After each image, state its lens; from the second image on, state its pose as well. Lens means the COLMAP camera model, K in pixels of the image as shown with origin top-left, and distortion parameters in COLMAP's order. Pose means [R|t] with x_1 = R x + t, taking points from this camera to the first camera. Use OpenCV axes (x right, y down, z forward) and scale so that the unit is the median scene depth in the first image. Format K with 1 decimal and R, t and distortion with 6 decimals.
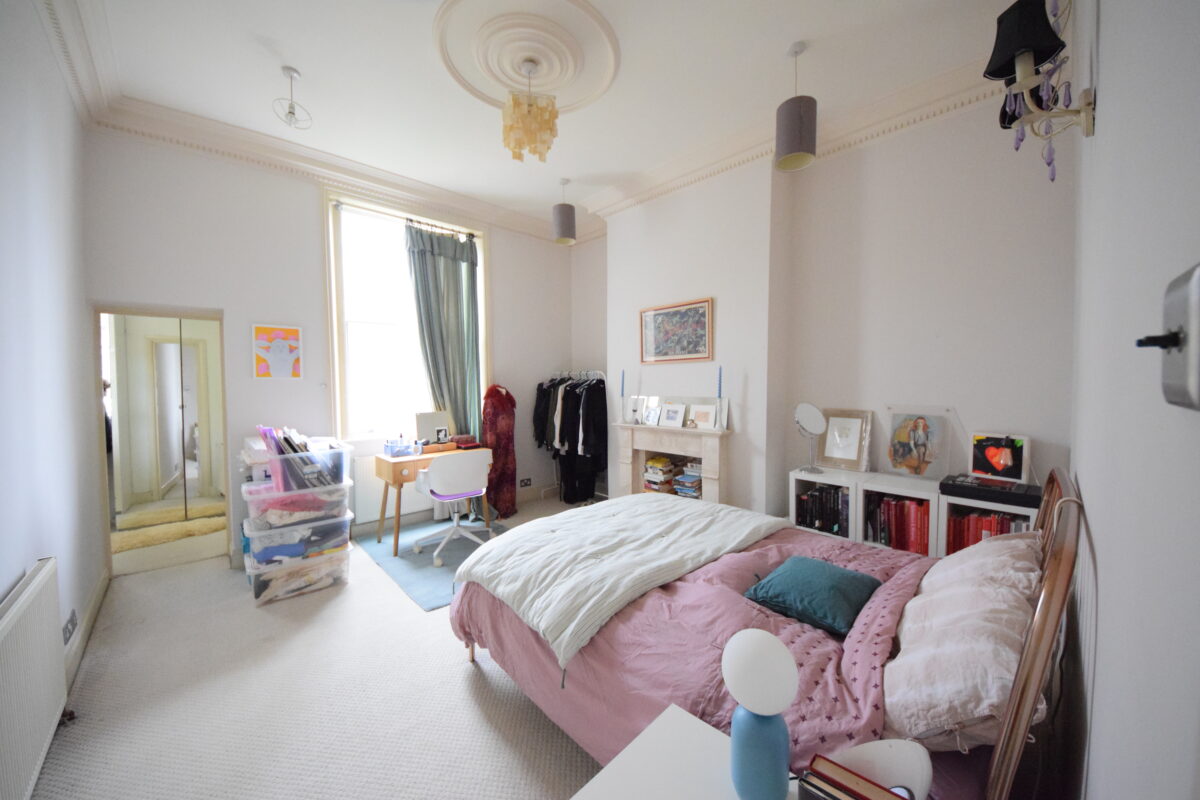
lens RADIAL K [[423.2, 0, 603.1], [0, 423.2, 395.5], [0, 0, 1]] dist [0.018120, -0.017042]
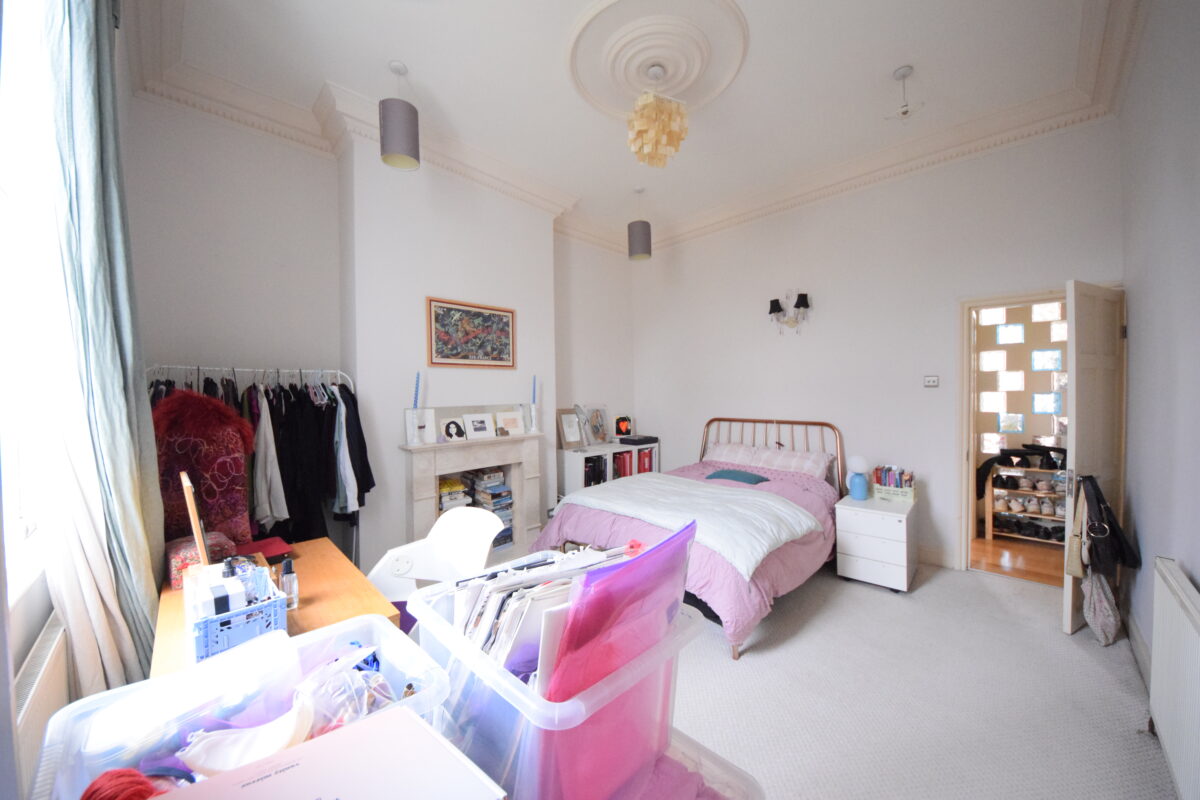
lens RADIAL K [[423.2, 0, 603.1], [0, 423.2, 395.5], [0, 0, 1]] dist [0.018120, -0.017042]
pose [[-0.040955, -0.003366, 0.999155, -0.797551], [0.035062, 0.999374, 0.004804, -0.014269], [-0.998546, 0.035229, -0.040811, 0.812695]]
